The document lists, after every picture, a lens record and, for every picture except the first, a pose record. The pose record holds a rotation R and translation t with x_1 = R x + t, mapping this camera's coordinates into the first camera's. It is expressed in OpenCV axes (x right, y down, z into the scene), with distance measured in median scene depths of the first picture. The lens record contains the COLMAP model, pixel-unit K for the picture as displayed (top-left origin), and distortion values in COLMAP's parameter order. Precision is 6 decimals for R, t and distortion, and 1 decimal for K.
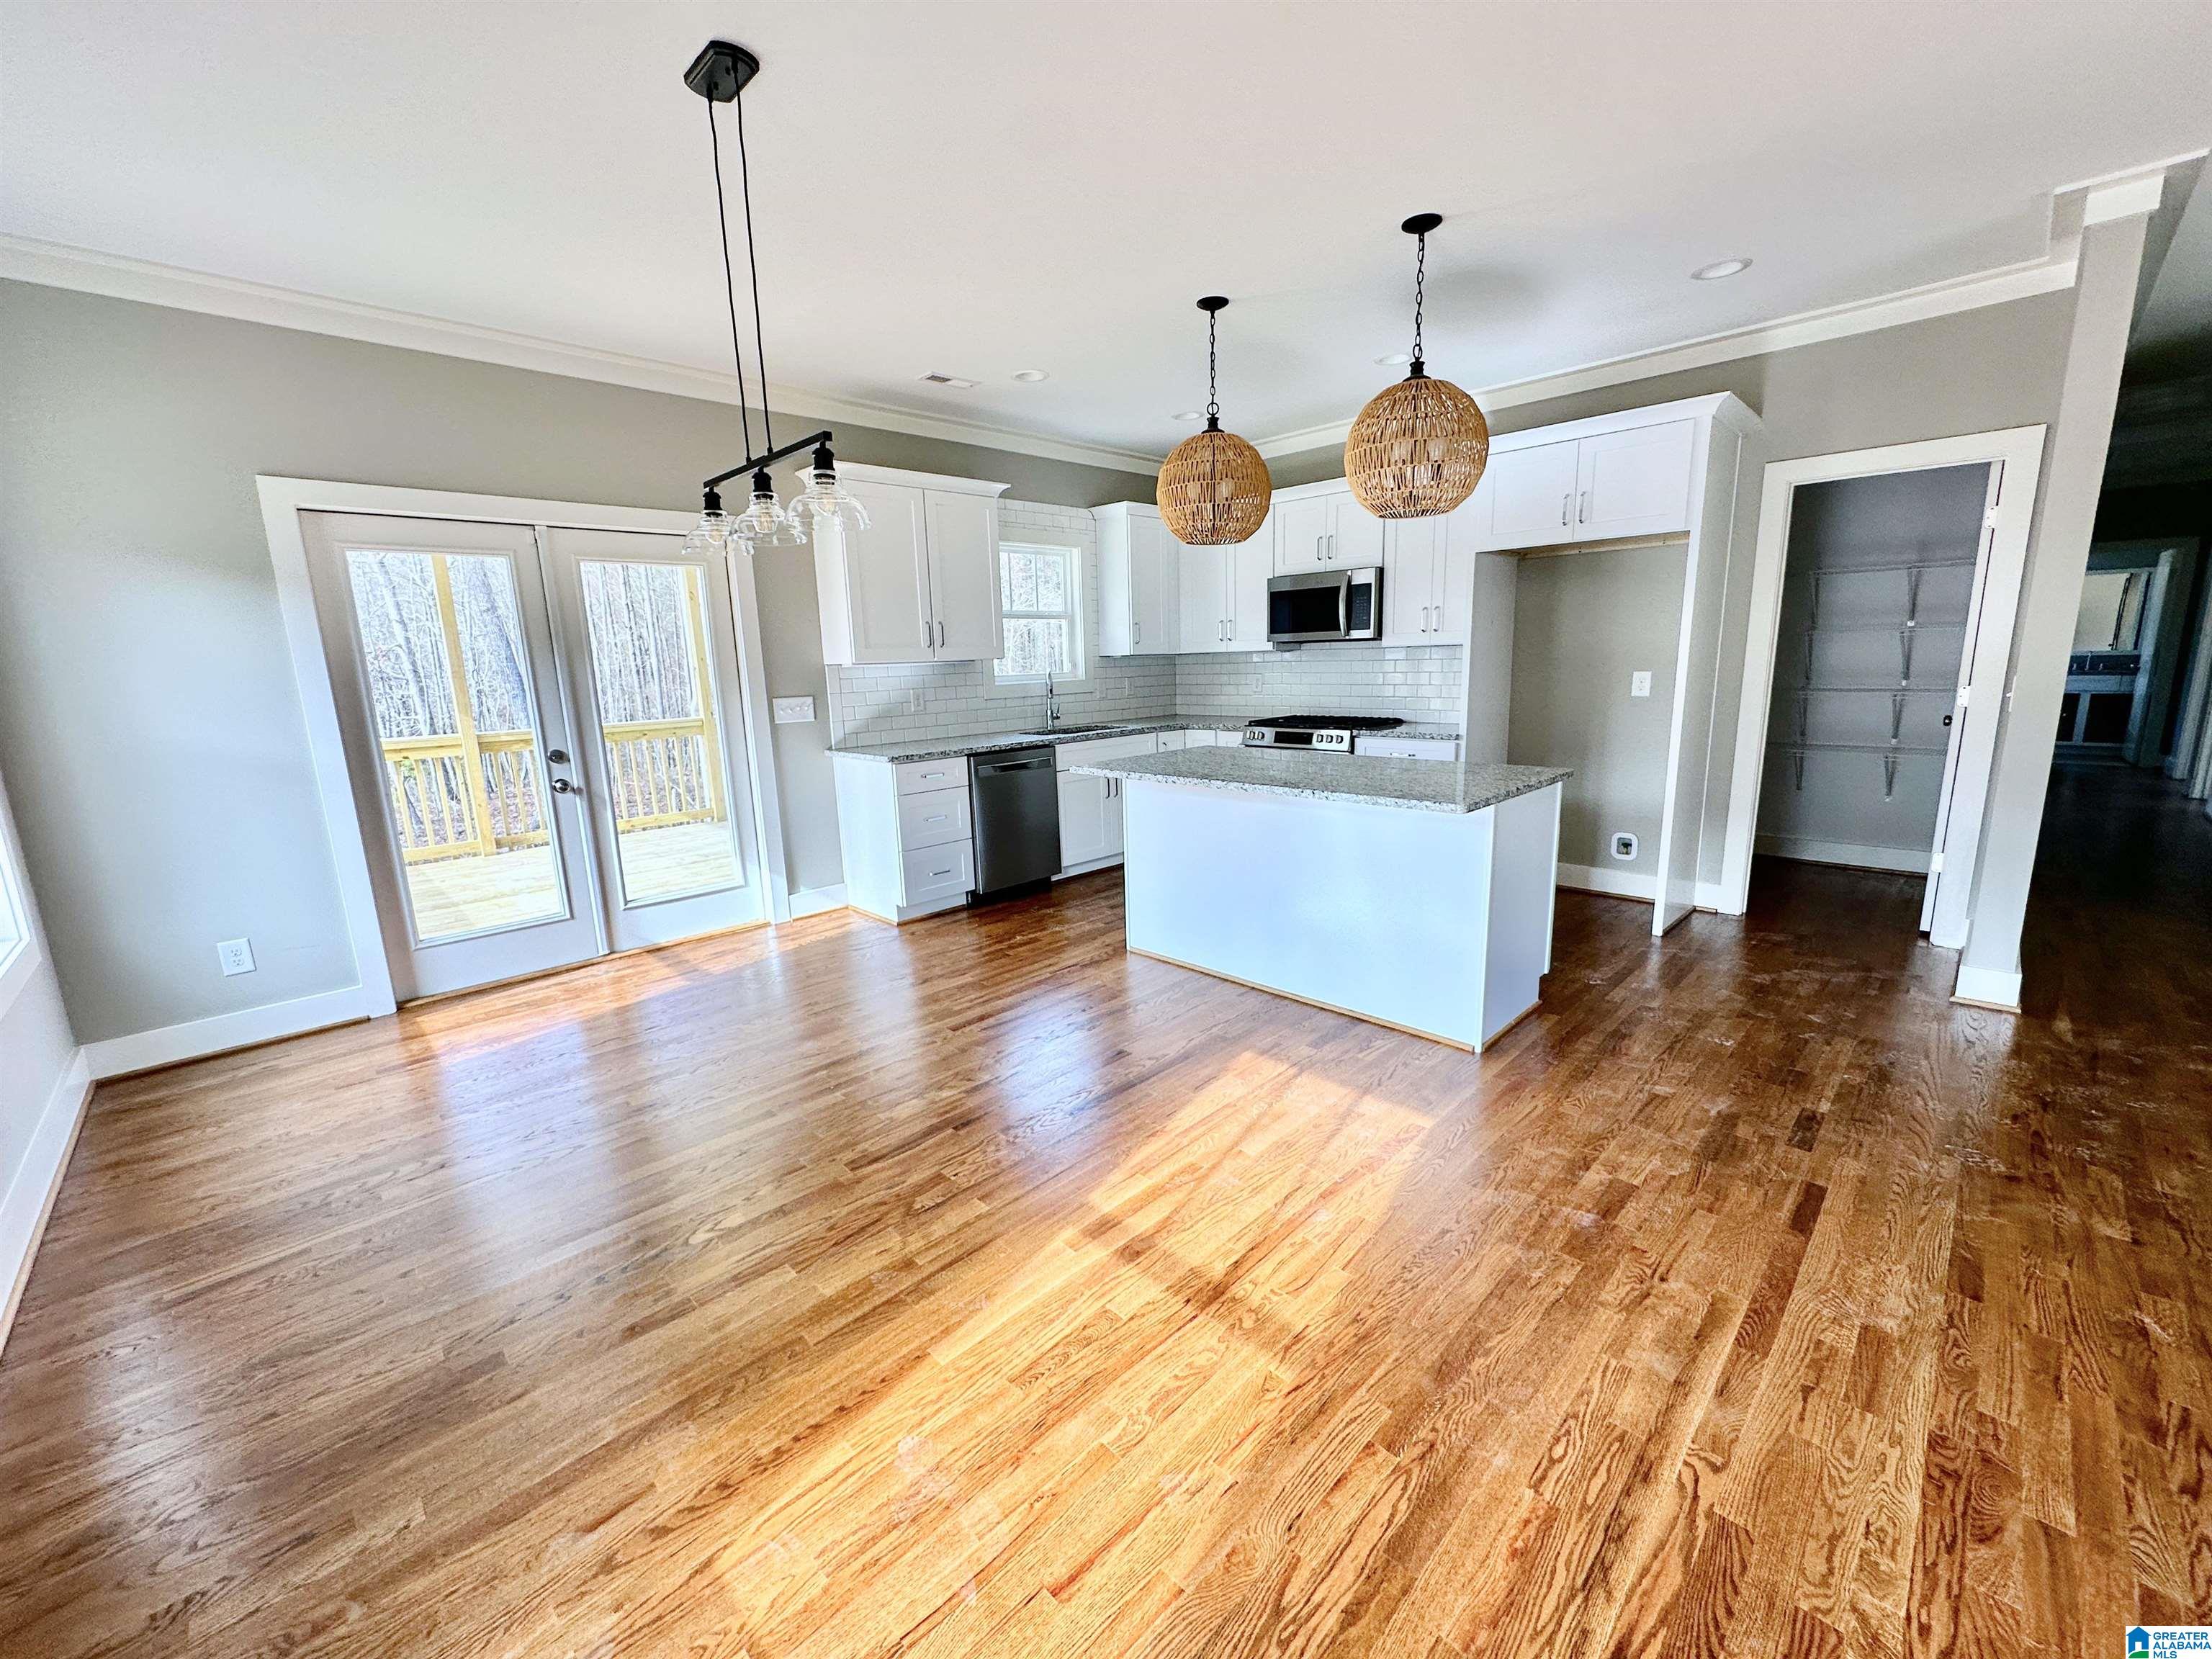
lens RADIAL K [[880.7, 0, 1106.0], [0, 880.7, 829.5], [0, 0, 1]] dist [-0.001801, 0.000231]
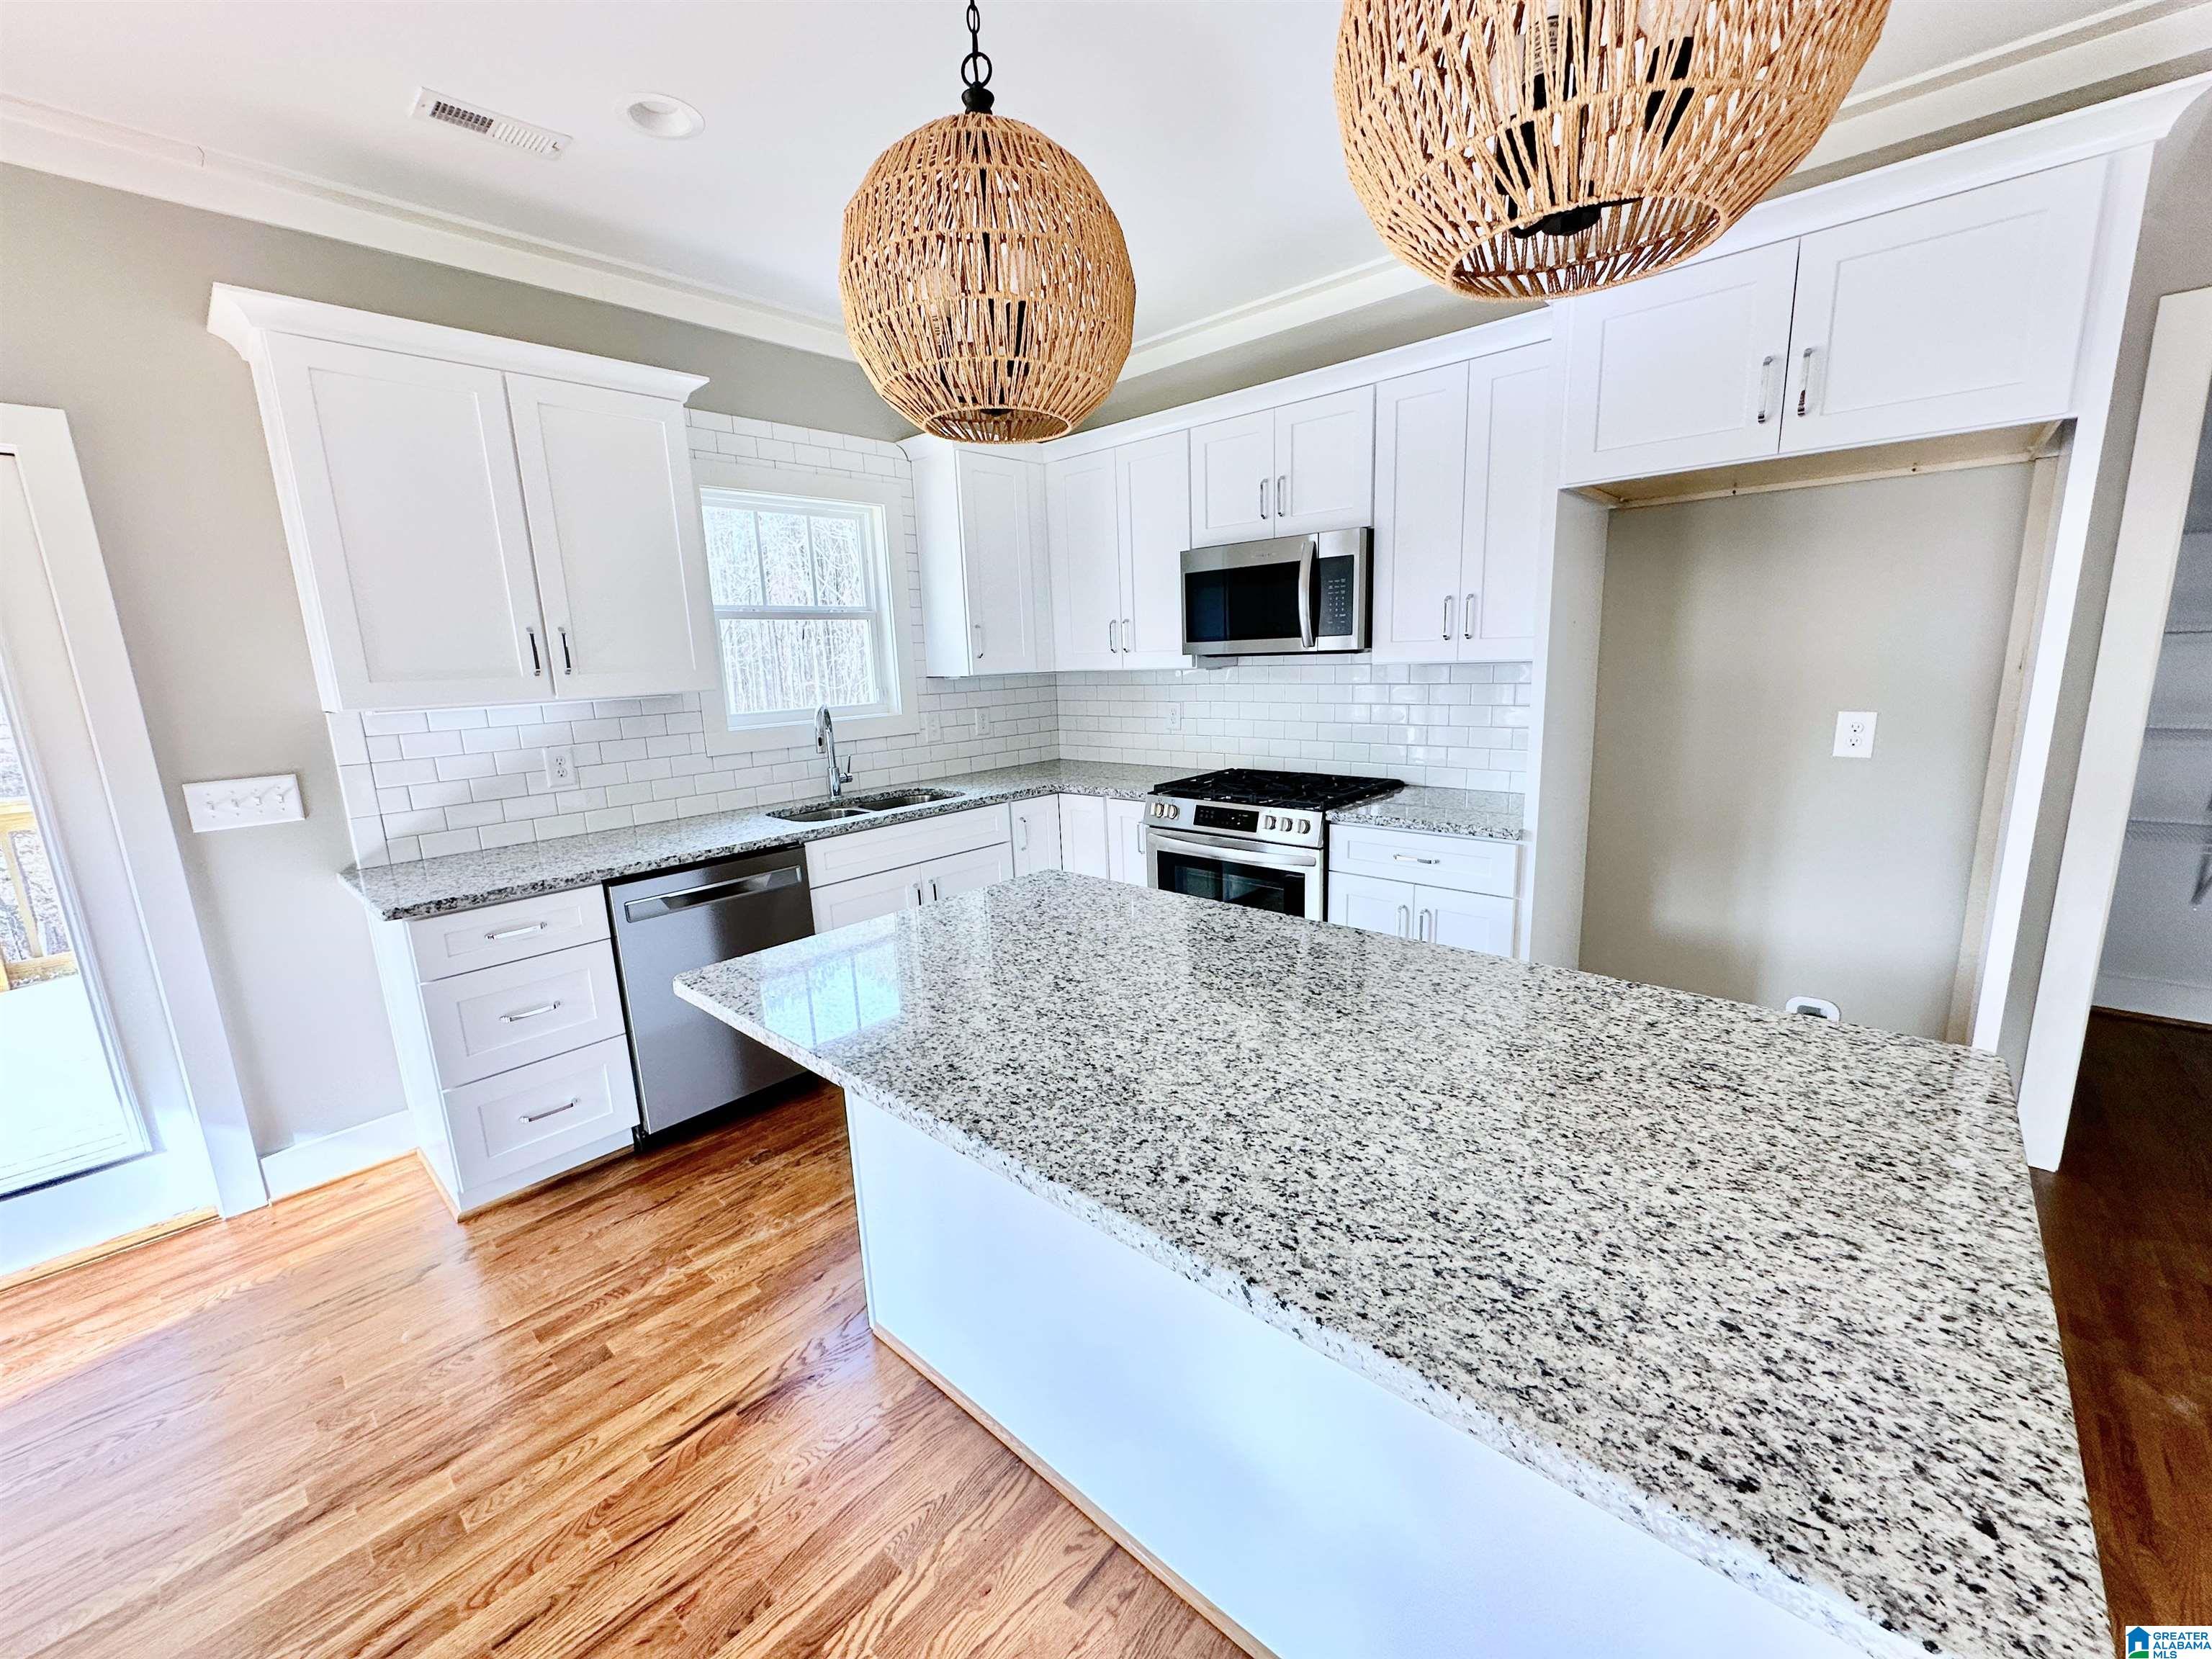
lens RADIAL K [[880.7, 0, 1106.0], [0, 880.7, 829.5], [0, 0, 1]] dist [-0.001801, 0.000231]
pose [[0.998512, -0.017870, 0.051528, 0.111195], [0.017748, 0.999838, 0.002841, -0.109051], [-0.051571, -0.001922, 0.998668, 0.450983]]
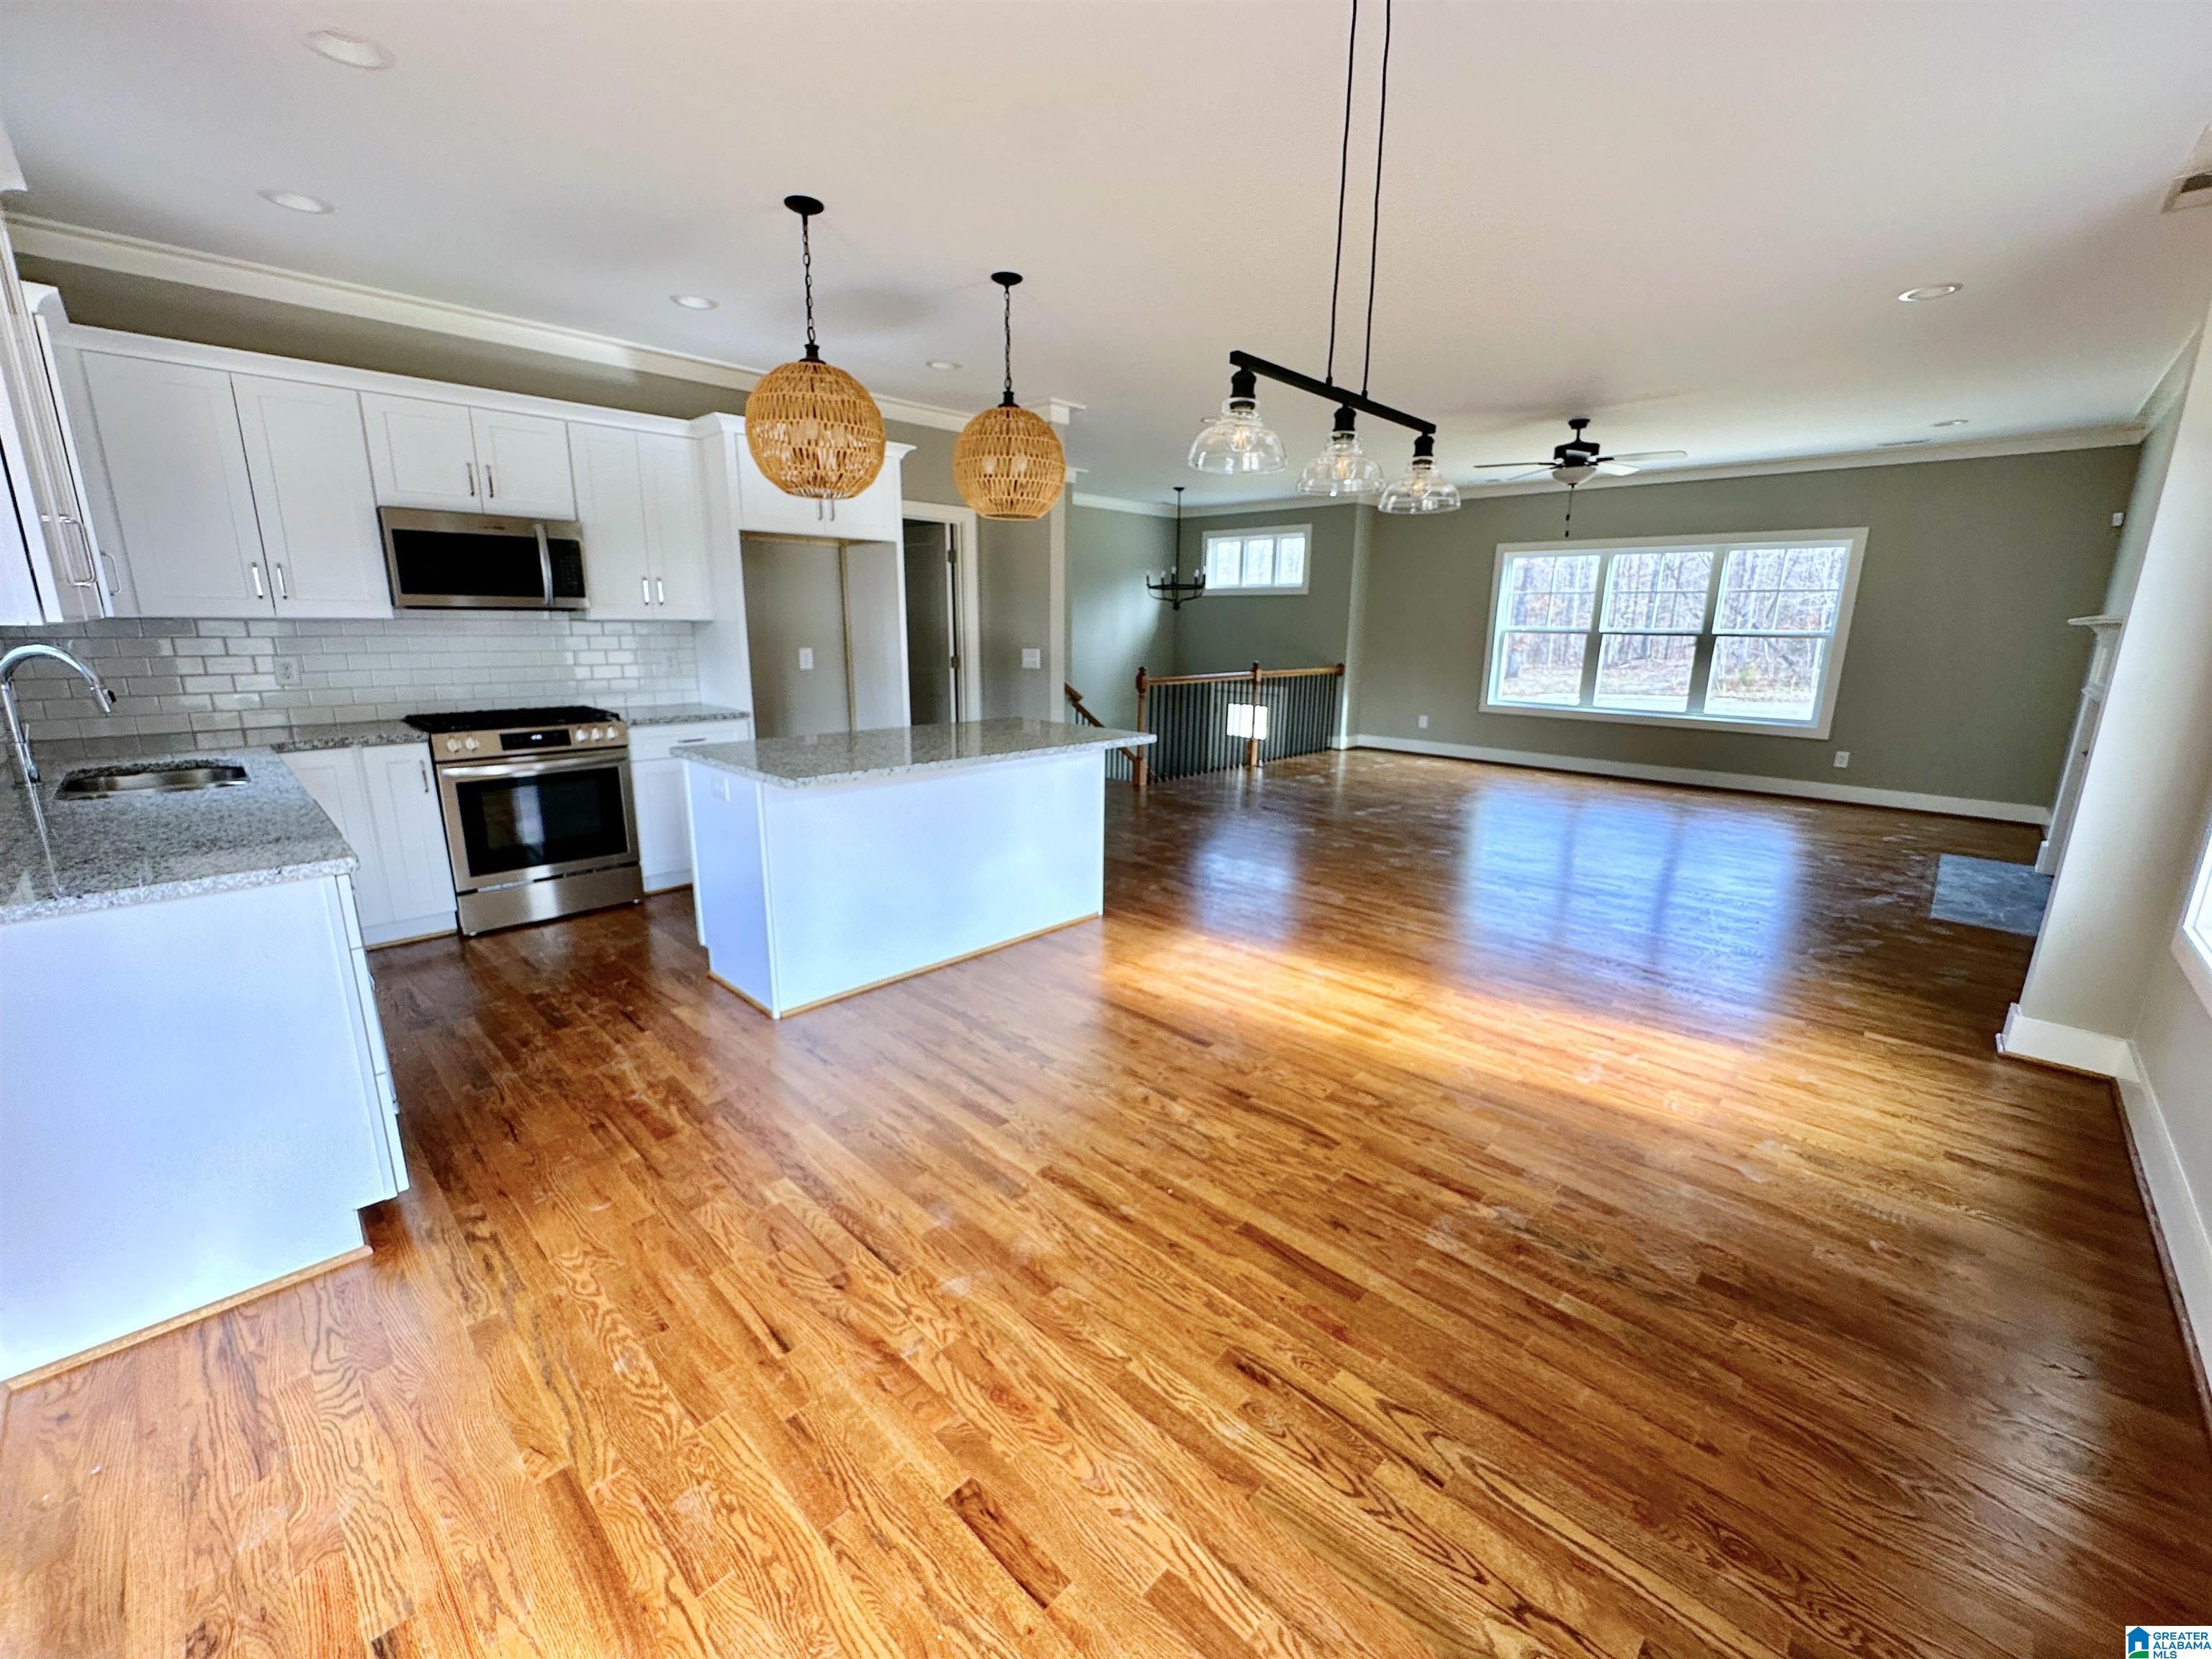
lens RADIAL K [[891.5, 0, 1106.0], [0, 891.5, 829.5], [0, 0, 1]] dist [-0.003862, -0.000014]
pose [[-0.024716, -0.199128, 0.979662, -0.594110], [0.182750, 0.962548, 0.200260, -0.102625], [-0.982849, 0.183983, 0.012600, 0.585064]]
